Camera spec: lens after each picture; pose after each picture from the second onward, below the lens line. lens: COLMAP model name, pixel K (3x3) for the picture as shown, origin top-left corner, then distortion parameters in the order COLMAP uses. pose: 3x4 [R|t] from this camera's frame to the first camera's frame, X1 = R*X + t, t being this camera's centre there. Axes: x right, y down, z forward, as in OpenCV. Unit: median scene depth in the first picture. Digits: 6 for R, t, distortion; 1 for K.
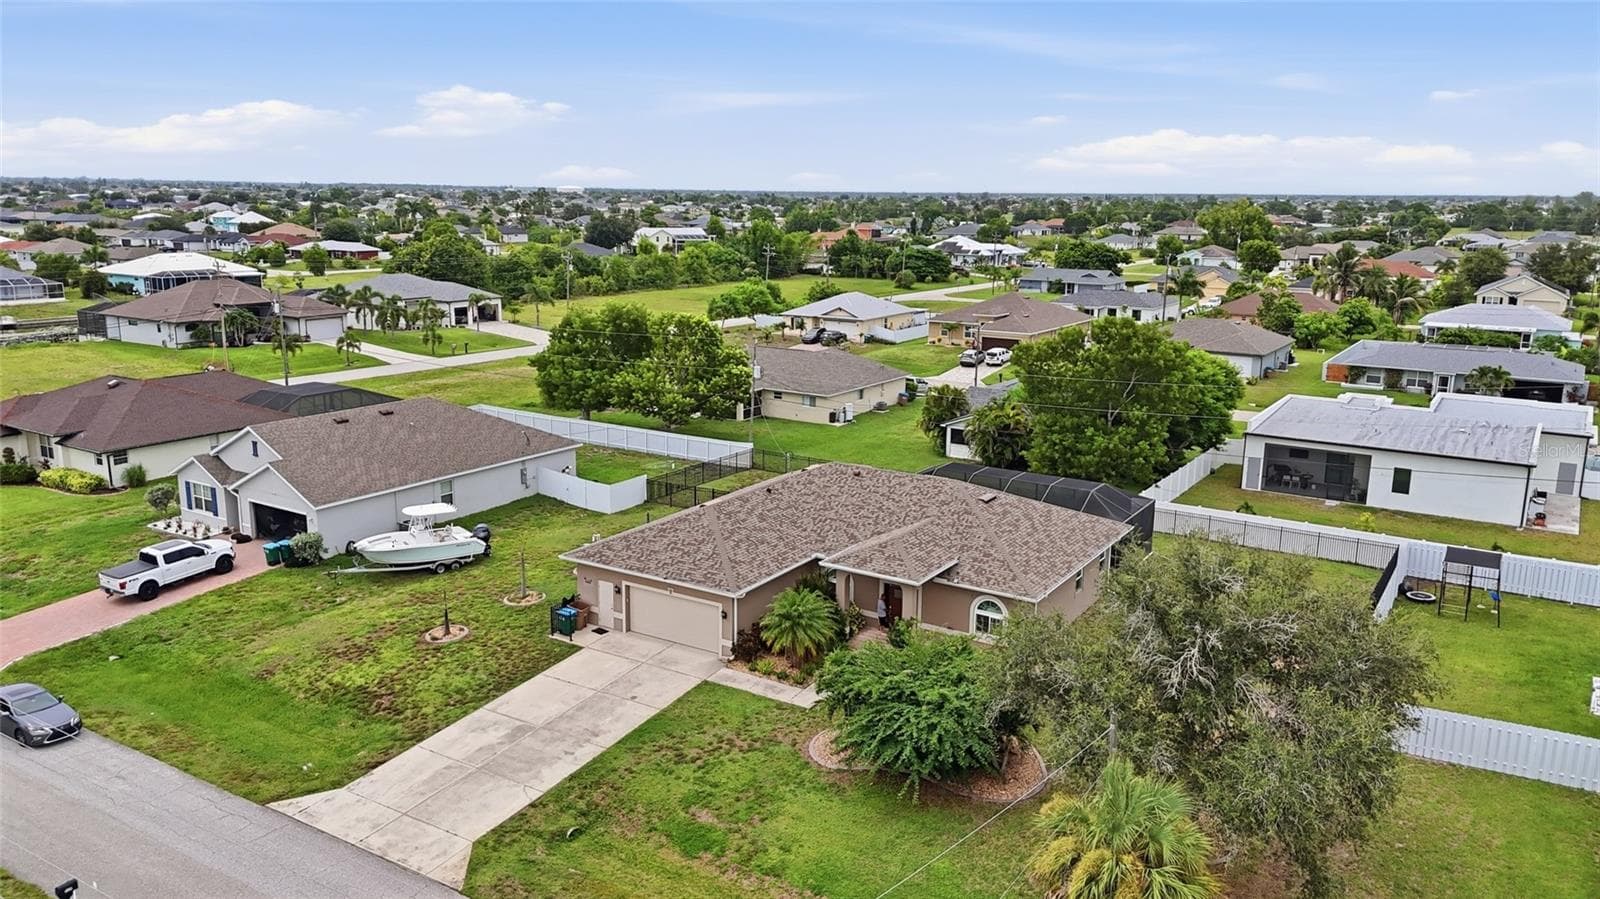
lens RADIAL K [[1175.6, 0, 800.0], [0, 1175.6, 449.5], [0, 0, 1]] dist [0.088832, -0.106006]
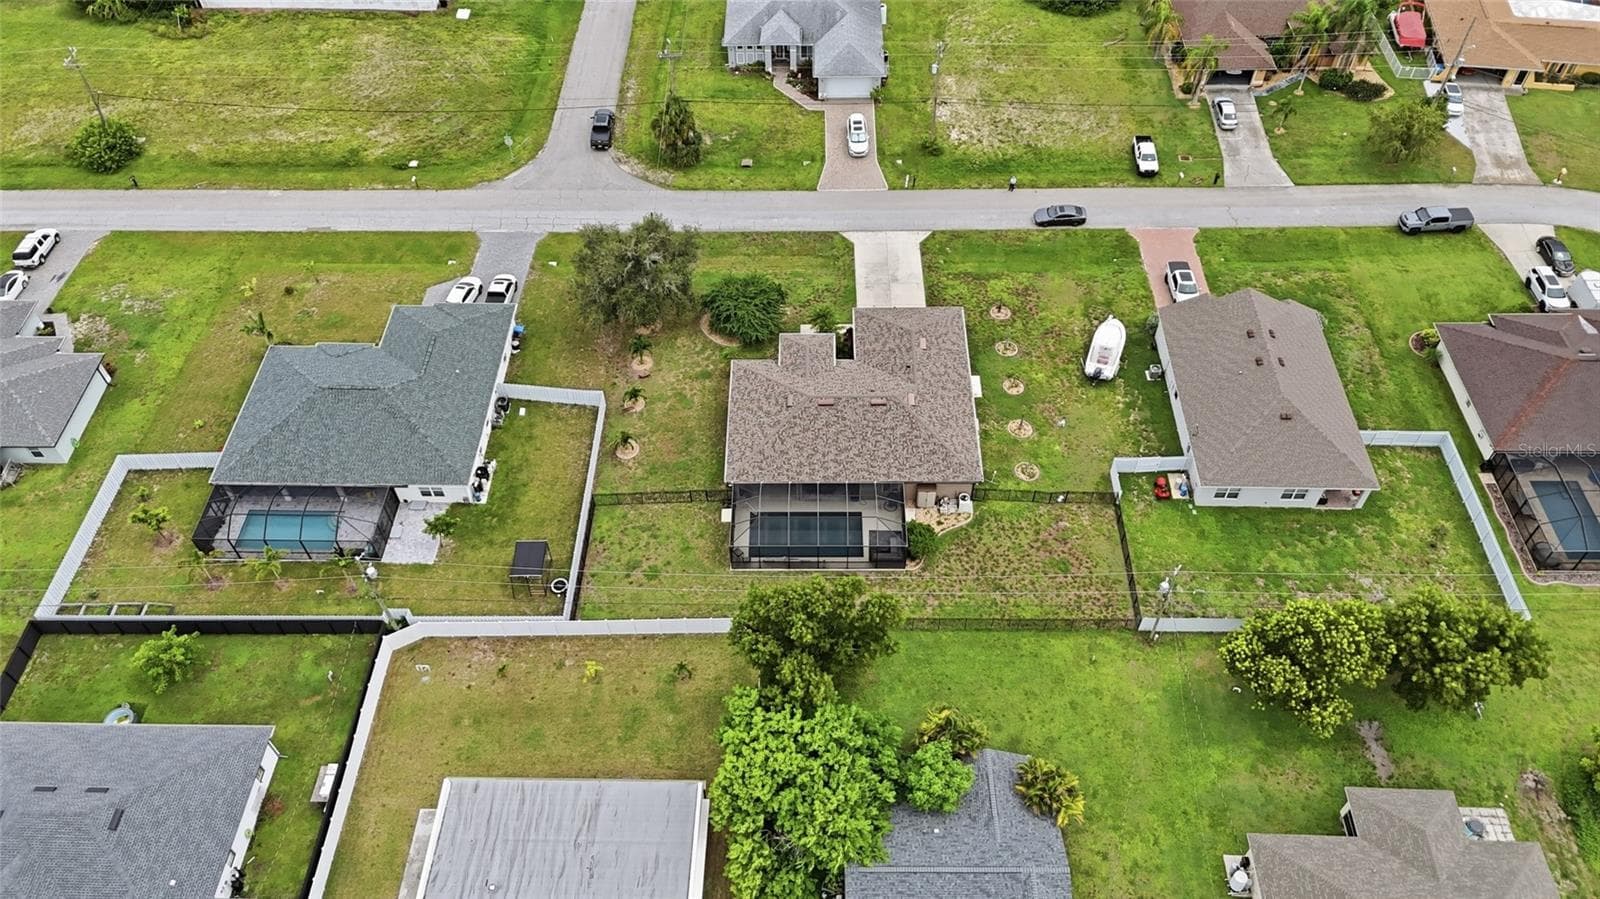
lens RADIAL K [[1175.6, 0, 800.0], [0, 1175.6, 449.5], [0, 0, 1]] dist [0.088832, -0.106006]
pose [[-0.850406, 0.400970, -0.340637, 0.566101], [-0.109752, 0.498001, 0.860203, -1.038596], [0.514553, 0.768907, -0.379495, 1.281807]]
